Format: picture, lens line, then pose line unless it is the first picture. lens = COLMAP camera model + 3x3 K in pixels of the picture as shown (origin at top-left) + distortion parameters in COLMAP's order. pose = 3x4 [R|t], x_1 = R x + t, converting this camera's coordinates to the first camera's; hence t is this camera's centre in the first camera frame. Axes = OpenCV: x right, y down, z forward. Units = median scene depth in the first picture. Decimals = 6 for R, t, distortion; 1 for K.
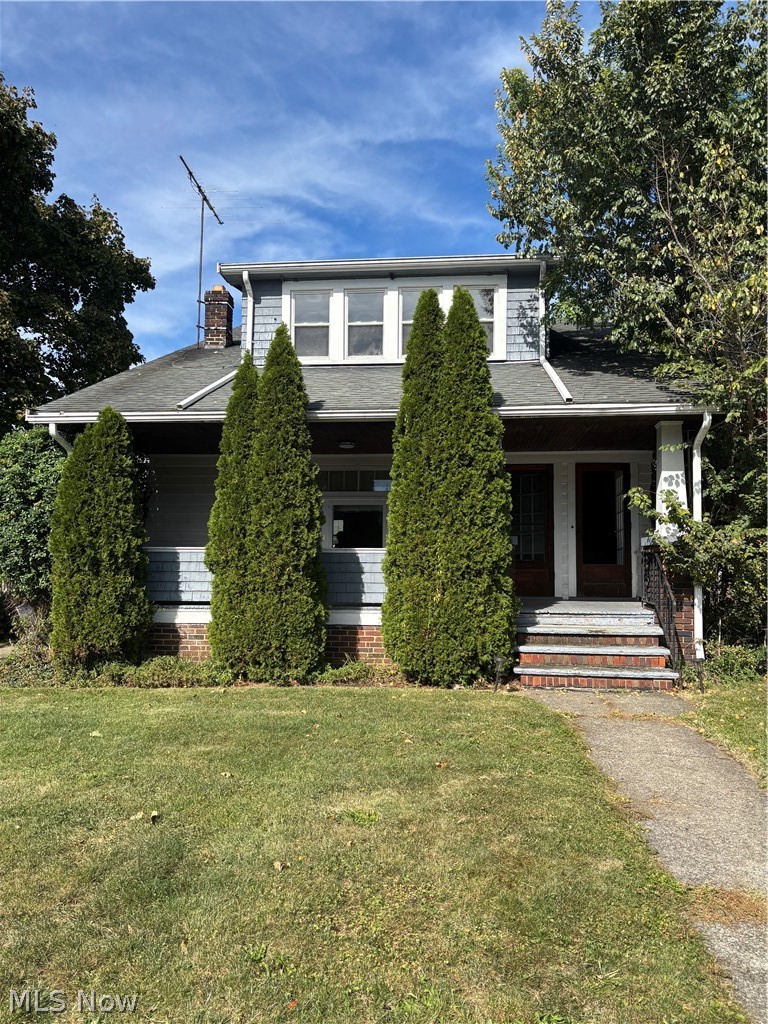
lens RADIAL K [[774.2, 0, 385.6], [0, 774.2, 516.5], [0, 0, 1]] dist [-0.005430, 0.008851]
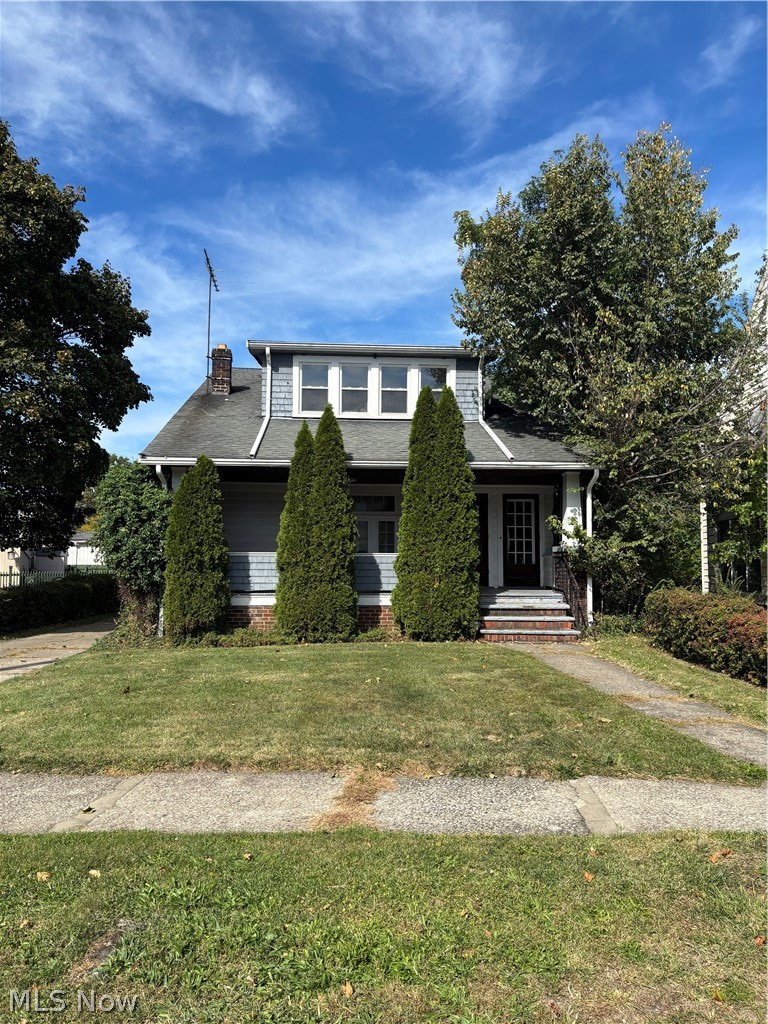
lens RADIAL K [[774.2, 0, 382.8], [0, 774.2, 510.3], [0, 0, 1]] dist [-0.005430, 0.008851]
pose [[0.985871, 0.009467, 0.167237, -0.278784], [-0.008182, 0.999931, -0.008375, -0.030757], [-0.167305, 0.006889, 0.985881, -0.489262]]
